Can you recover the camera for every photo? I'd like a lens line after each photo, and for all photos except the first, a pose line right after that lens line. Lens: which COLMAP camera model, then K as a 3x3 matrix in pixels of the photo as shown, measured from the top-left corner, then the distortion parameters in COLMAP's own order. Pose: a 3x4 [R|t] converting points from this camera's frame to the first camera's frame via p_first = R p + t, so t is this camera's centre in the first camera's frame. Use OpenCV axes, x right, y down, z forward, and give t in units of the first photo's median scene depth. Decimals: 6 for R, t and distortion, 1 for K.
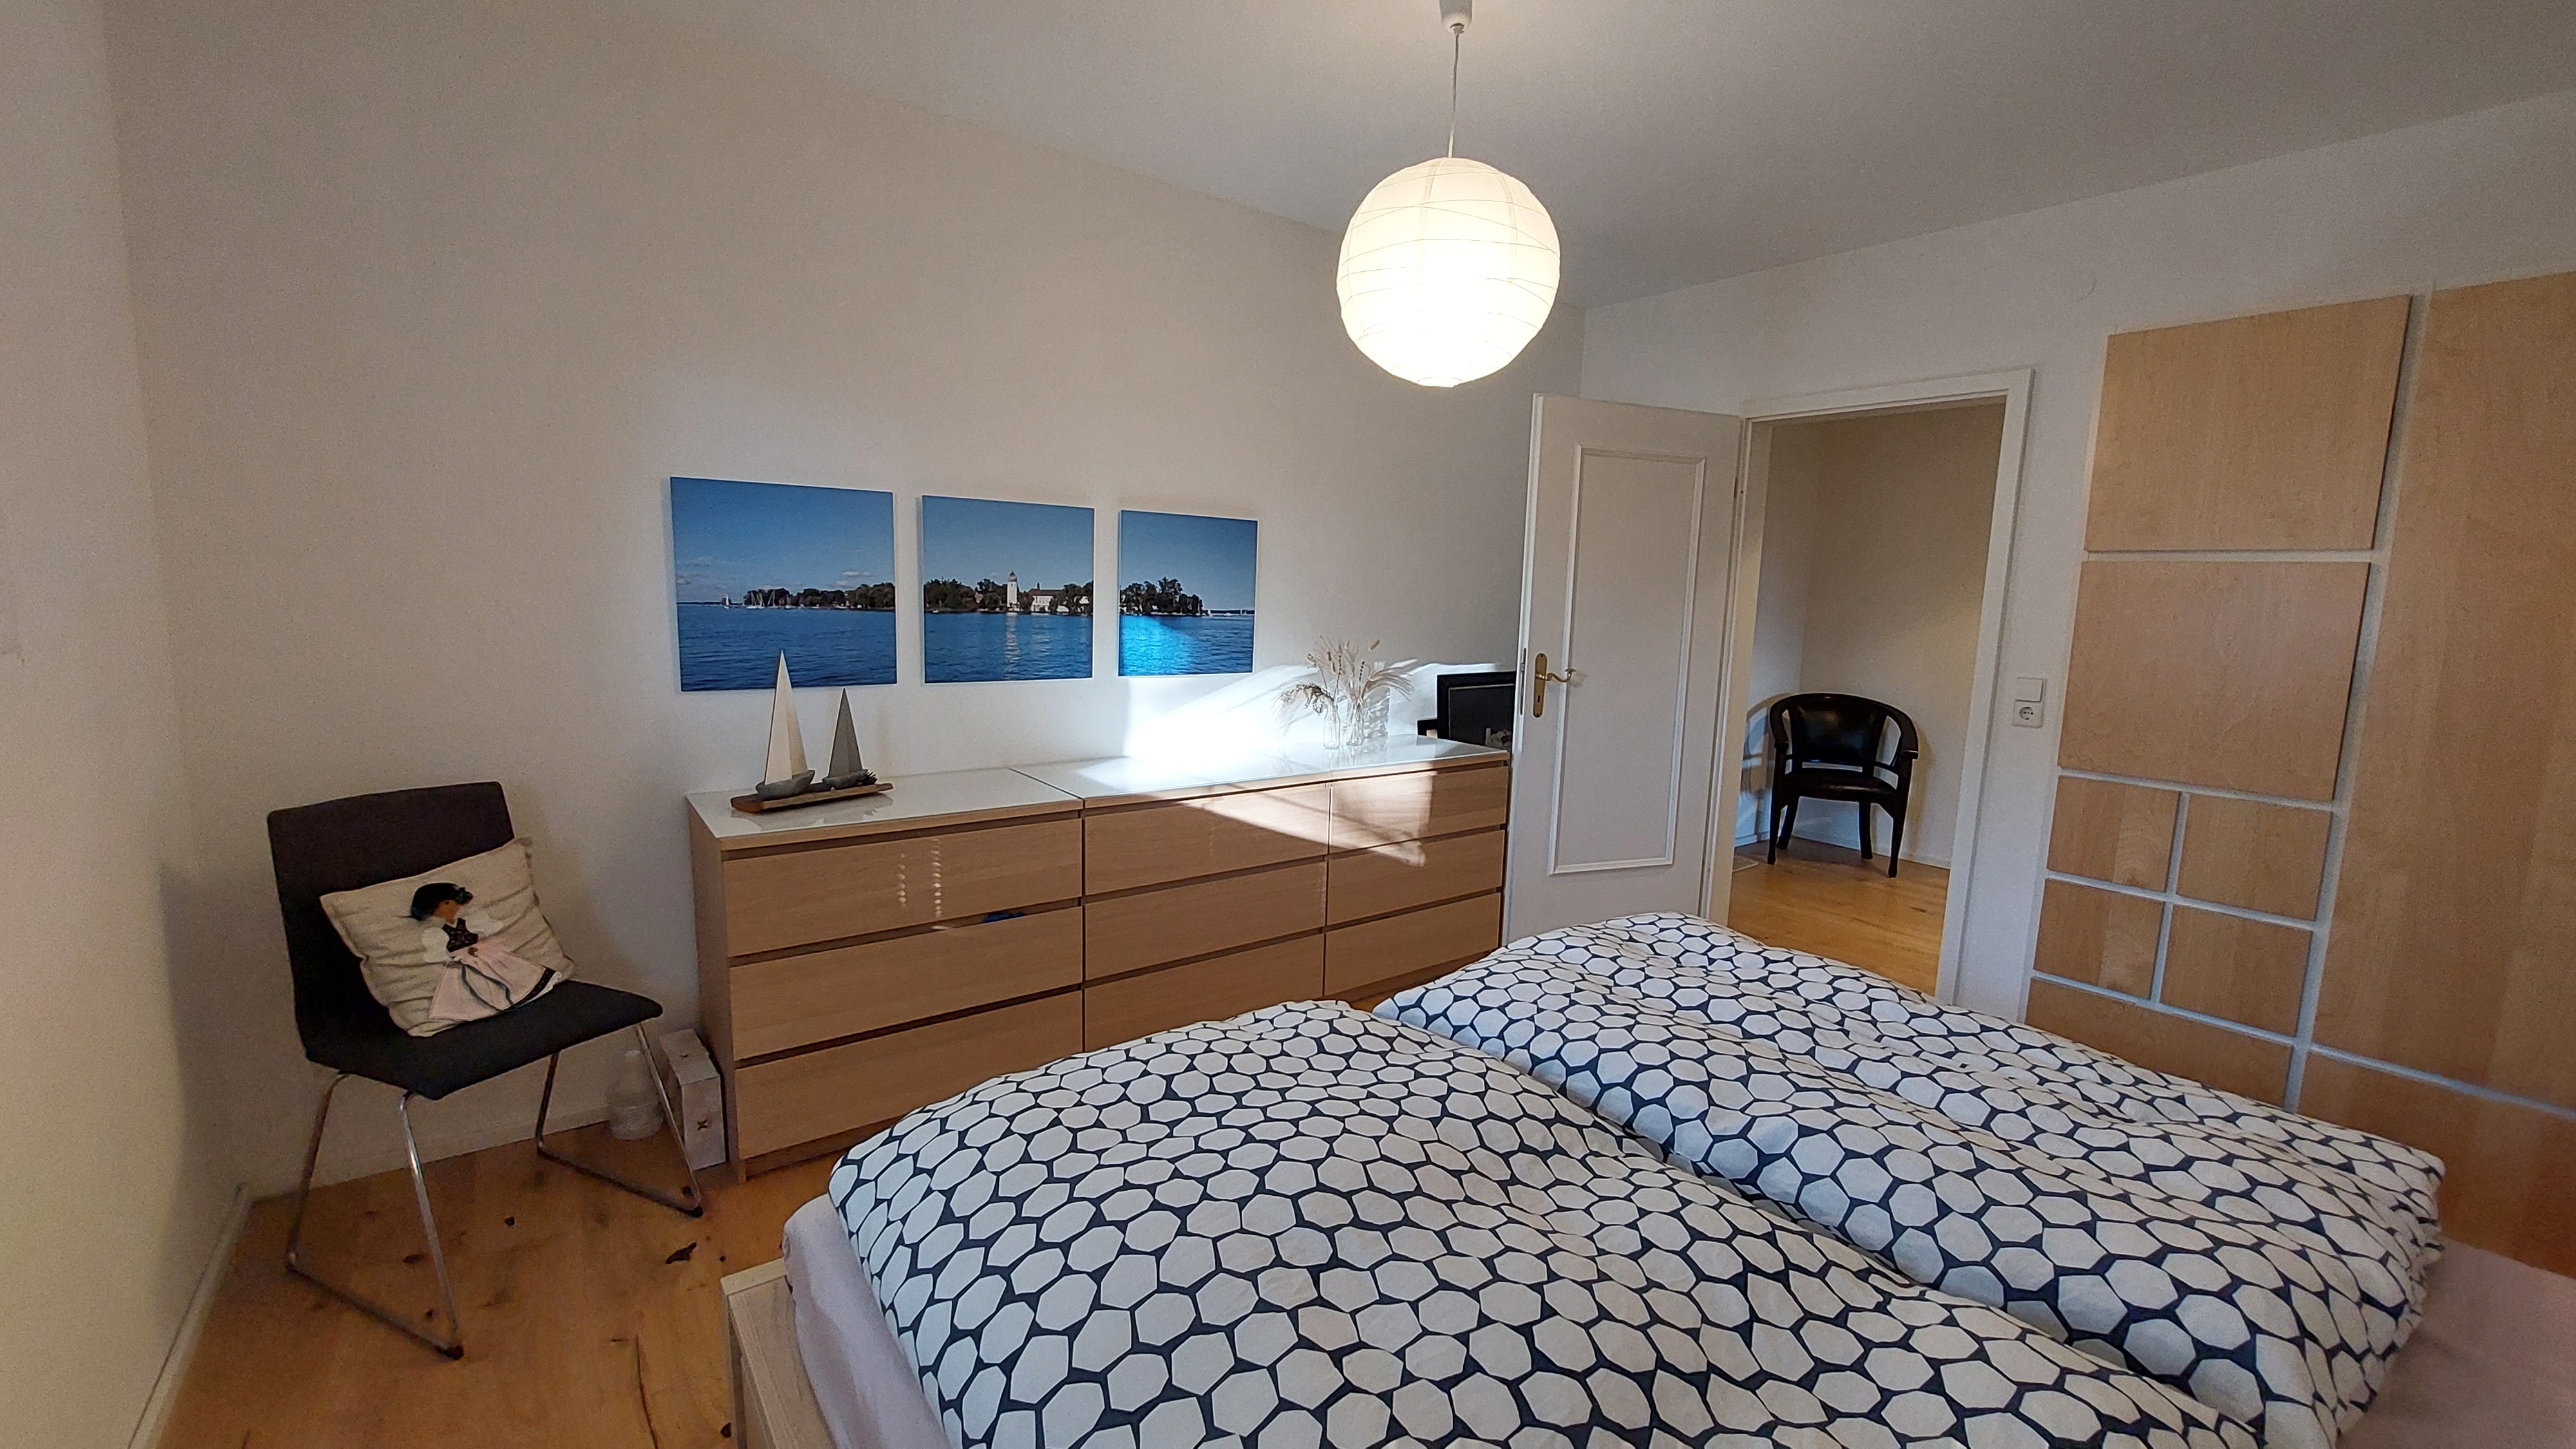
lens RADIAL K [[1037.1, 0, 1292.7], [0, 1037.1, 723.6], [0, 0, 1]] dist [-0.010712, -0.000098]
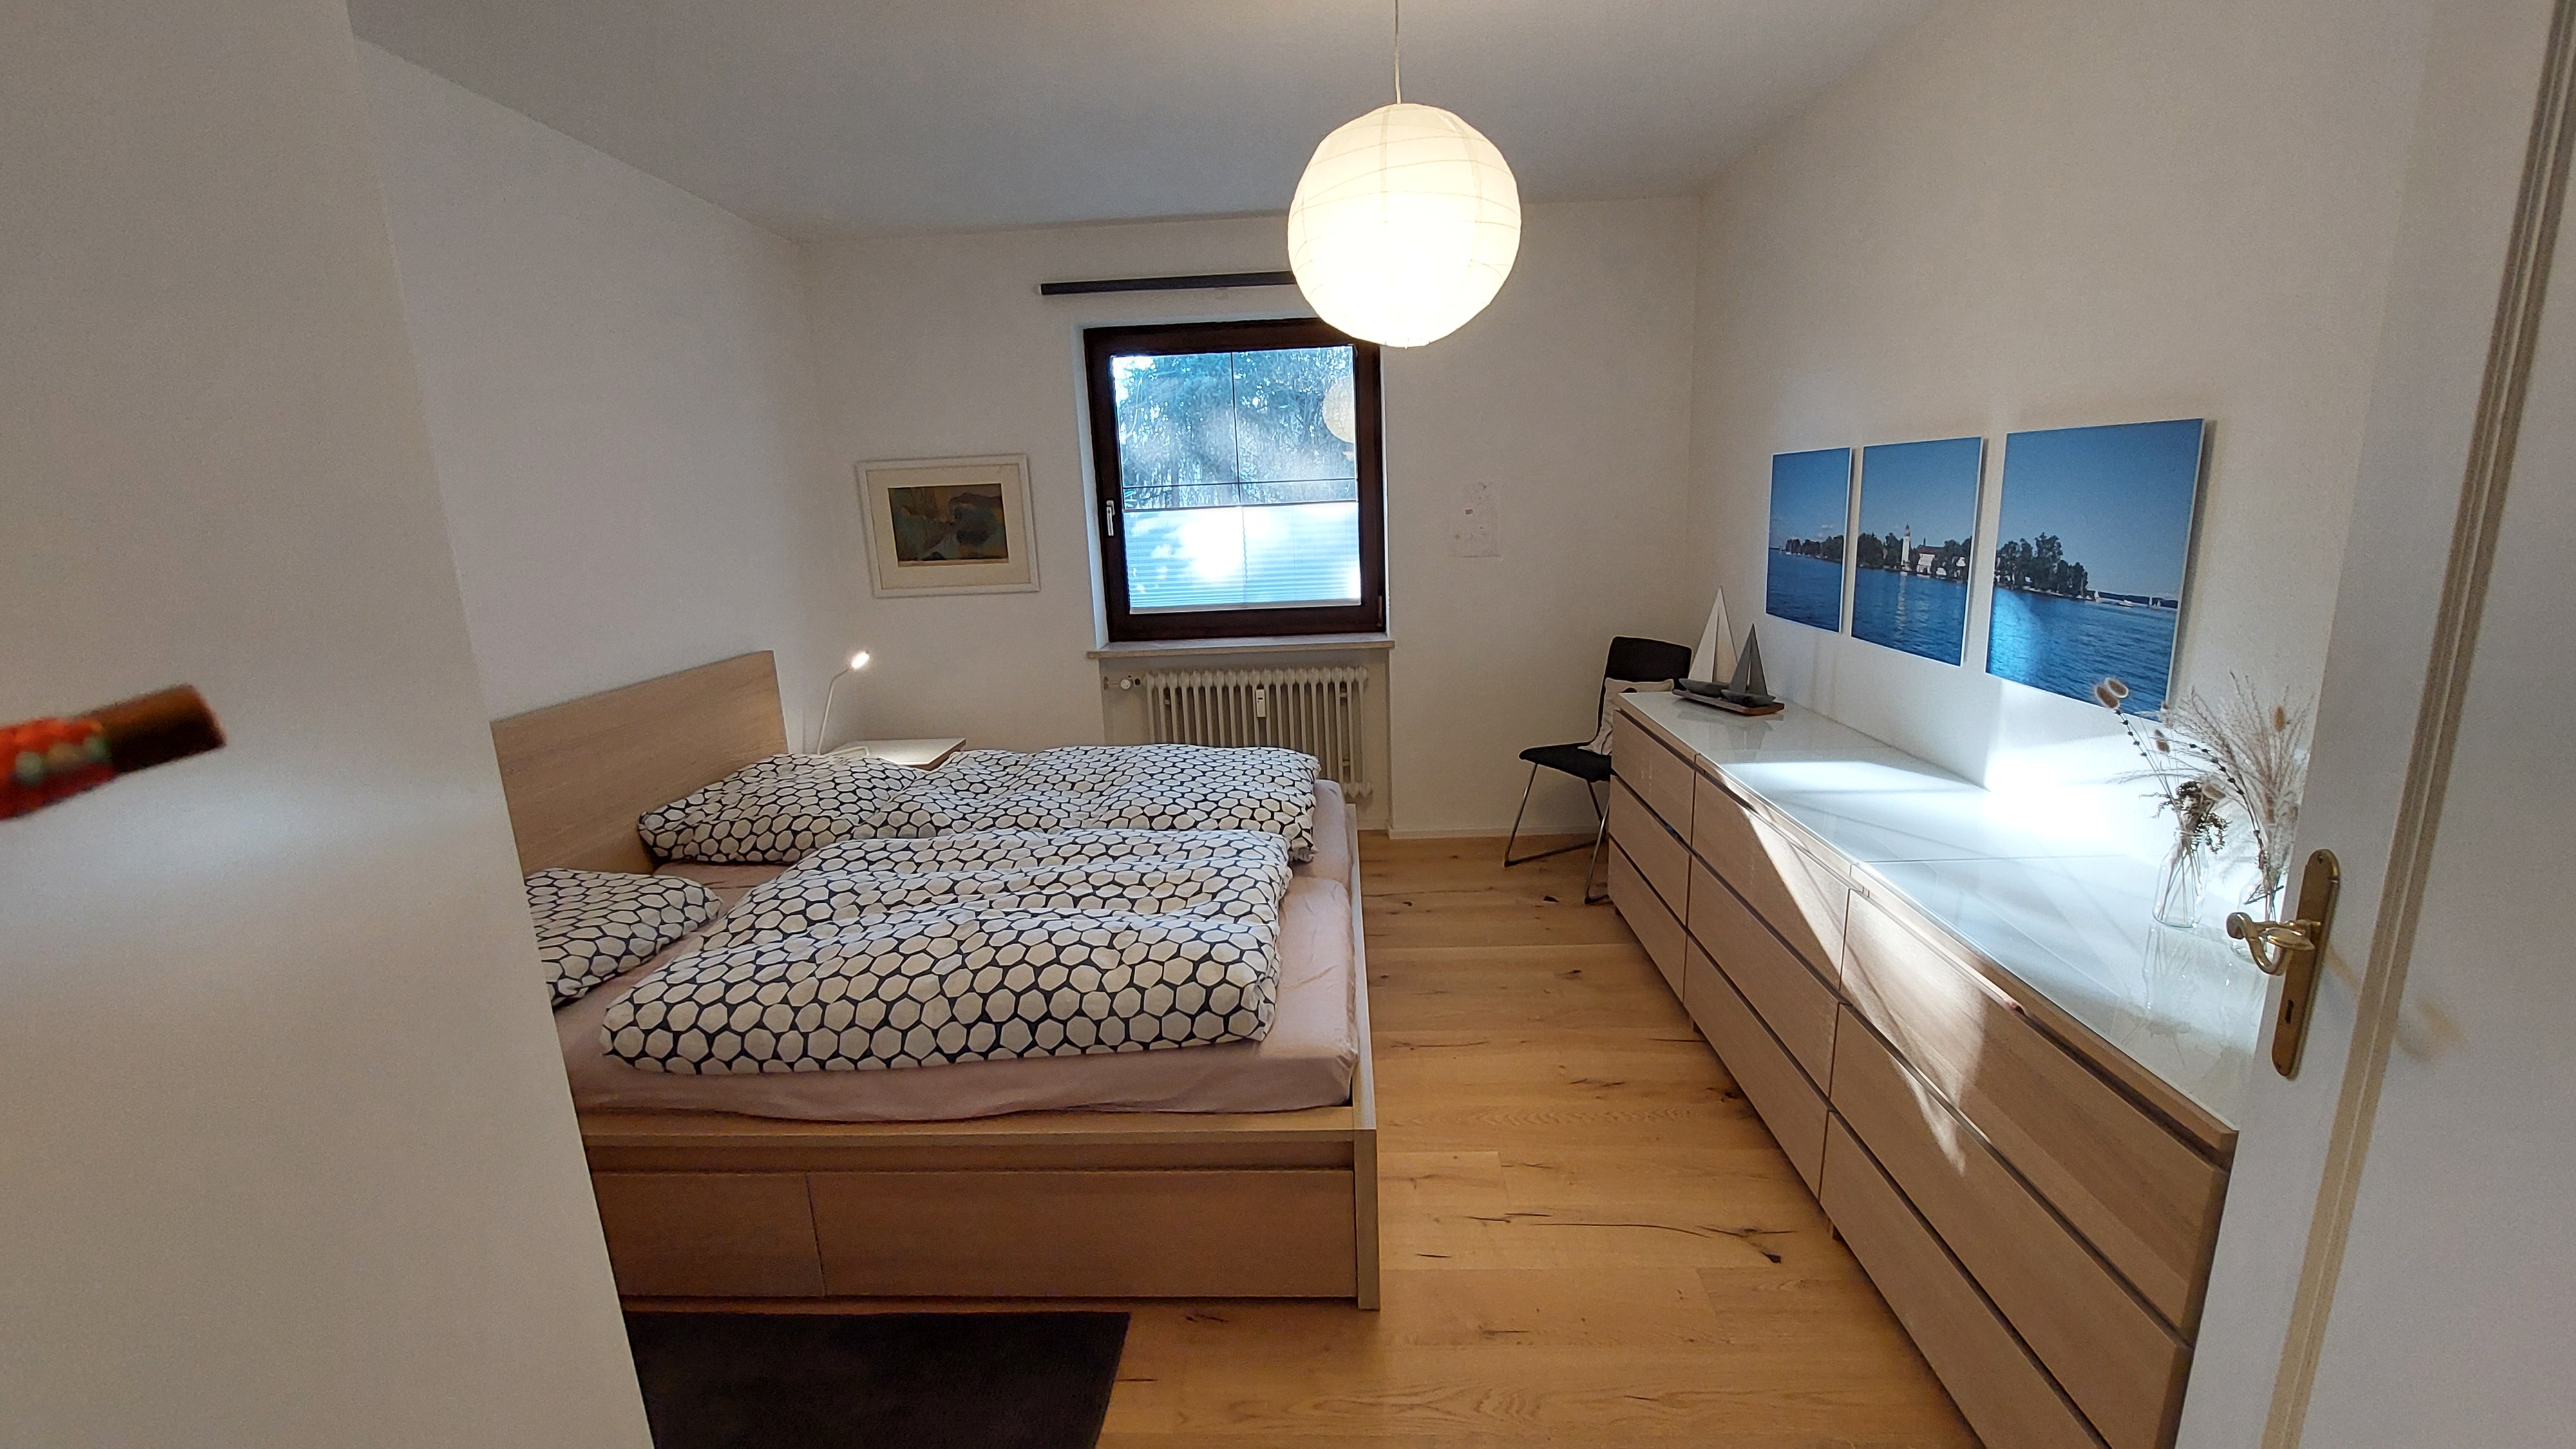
lens RADIAL K [[1037.1, 0, 1271.8], [0, 1037.1, 727.8], [0, 0, 1]] dist [-0.010712, -0.000098]
pose [[-0.652326, 0.151624, -0.742618, 0.719187], [-0.095293, 0.955605, 0.278818, -0.168822], [0.751924, 0.252646, -0.608917, 1.132268]]
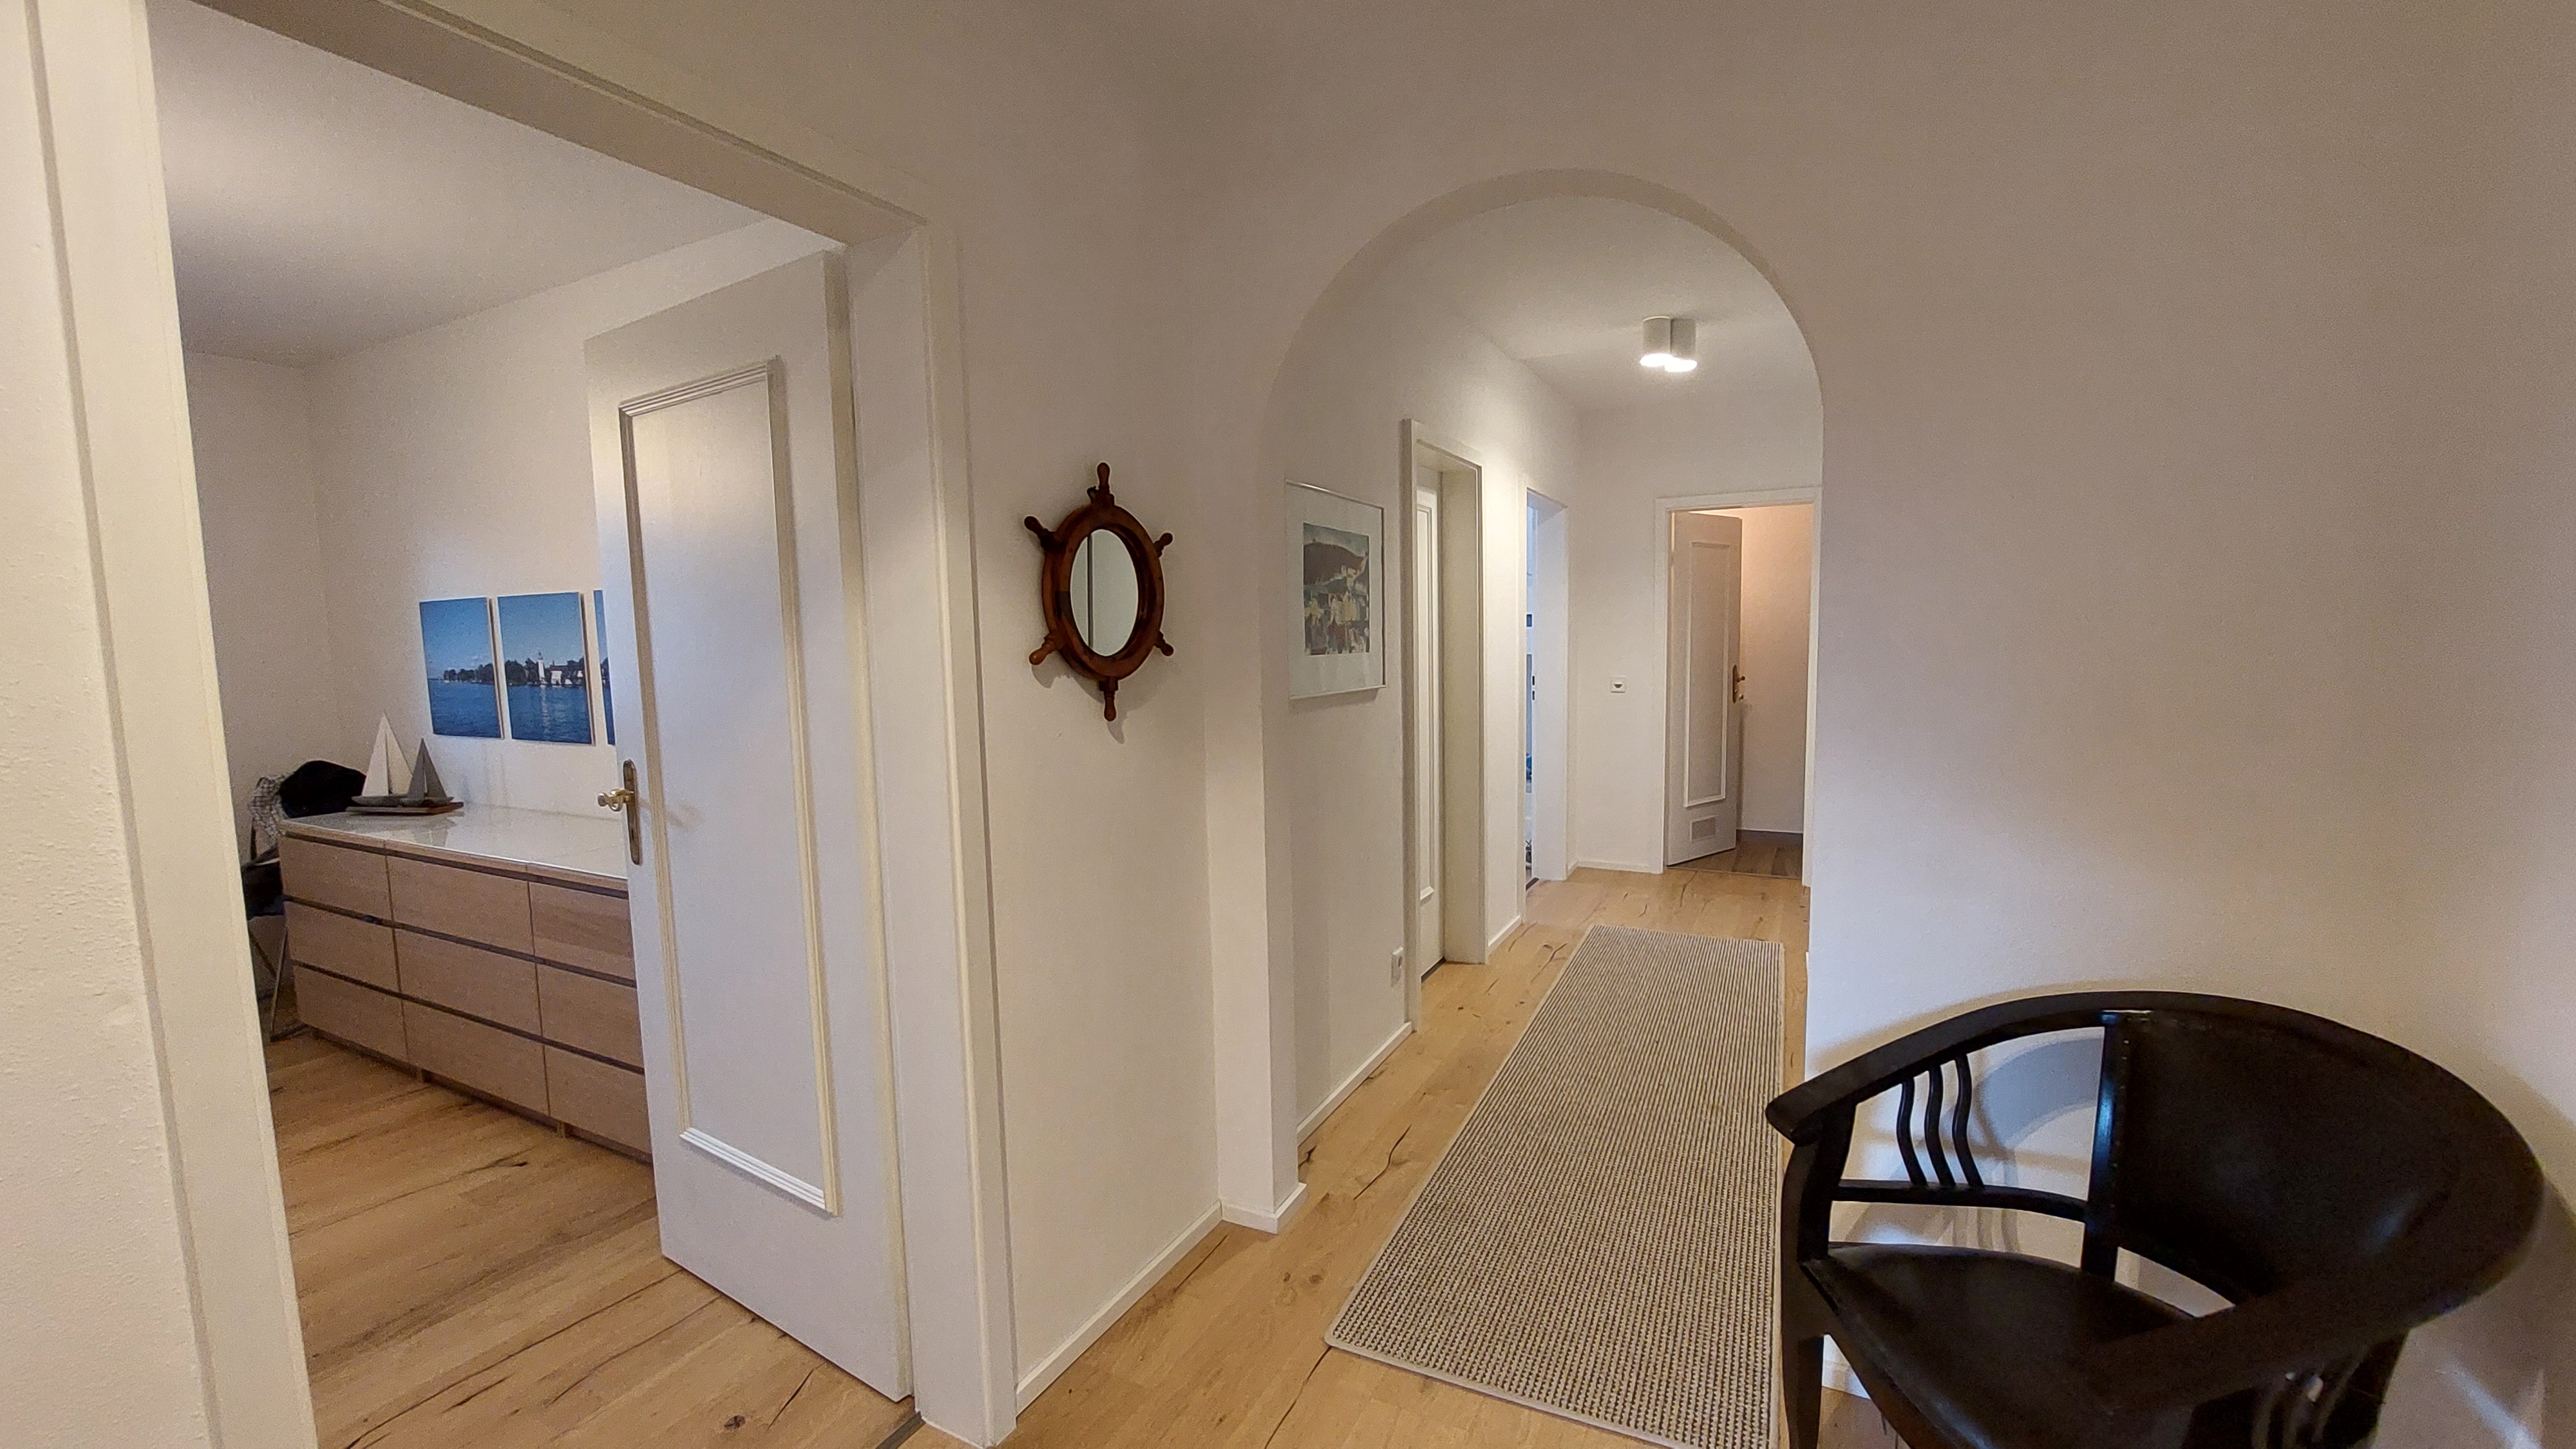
lens RADIAL K [[1037.1, 0, 1285.1], [0, 1037.1, 725.4], [0, 0, 1]] dist [-0.010712, -0.000098]
pose [[0.415043, 0.035922, -0.909092, 1.152876], [-0.093911, 0.995574, -0.003535, -0.134195], [0.904942, 0.086840, 0.416580, 1.253588]]
